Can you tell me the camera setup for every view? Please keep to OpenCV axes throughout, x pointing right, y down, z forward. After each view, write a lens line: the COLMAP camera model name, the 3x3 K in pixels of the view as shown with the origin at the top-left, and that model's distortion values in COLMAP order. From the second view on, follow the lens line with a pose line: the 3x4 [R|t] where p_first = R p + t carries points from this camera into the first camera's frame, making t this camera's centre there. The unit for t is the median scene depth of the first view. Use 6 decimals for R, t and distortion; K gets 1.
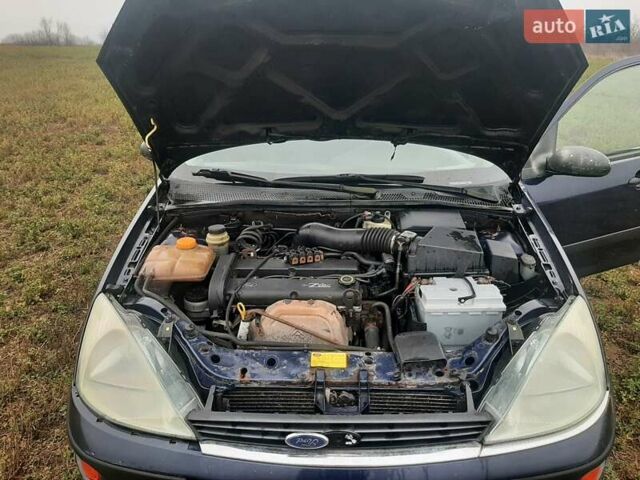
lens RADIAL K [[504.8, 0, 318.5], [0, 504.8, 237.8], [0, 0, 1]] dist [0.042850, -0.079542]
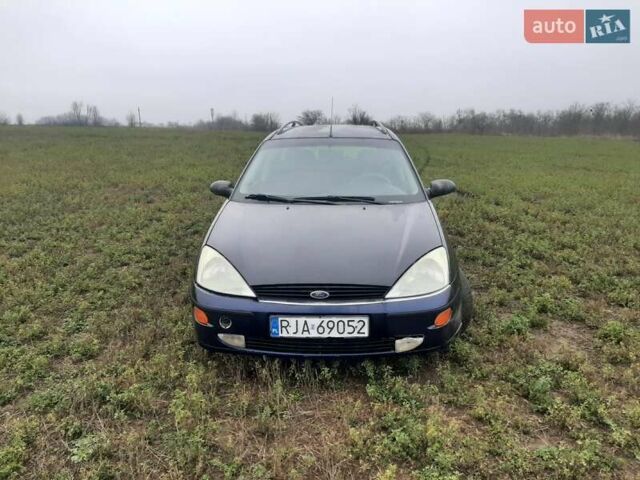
lens RADIAL K [[504.8, 0, 320.1], [0, 504.8, 241.0], [0, 0, 1]] dist [0.042850, -0.079542]
pose [[0.999742, 0.006134, -0.021863, 0.012941], [-0.009154, 0.989992, -0.140823, 0.066476], [0.020780, 0.140987, 0.989793, -0.174684]]
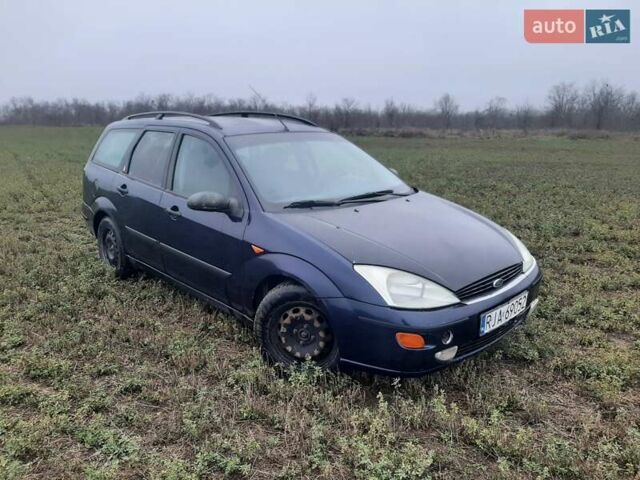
lens RADIAL K [[504.8, 0, 323.4], [0, 504.8, 238.0], [0, 0, 1]] dist [0.042850, -0.079542]
pose [[0.710567, -0.167862, 0.683313, -0.292476], [0.254263, 0.966761, -0.026911, 0.007422], [-0.656083, 0.192863, 0.729629, -0.031104]]
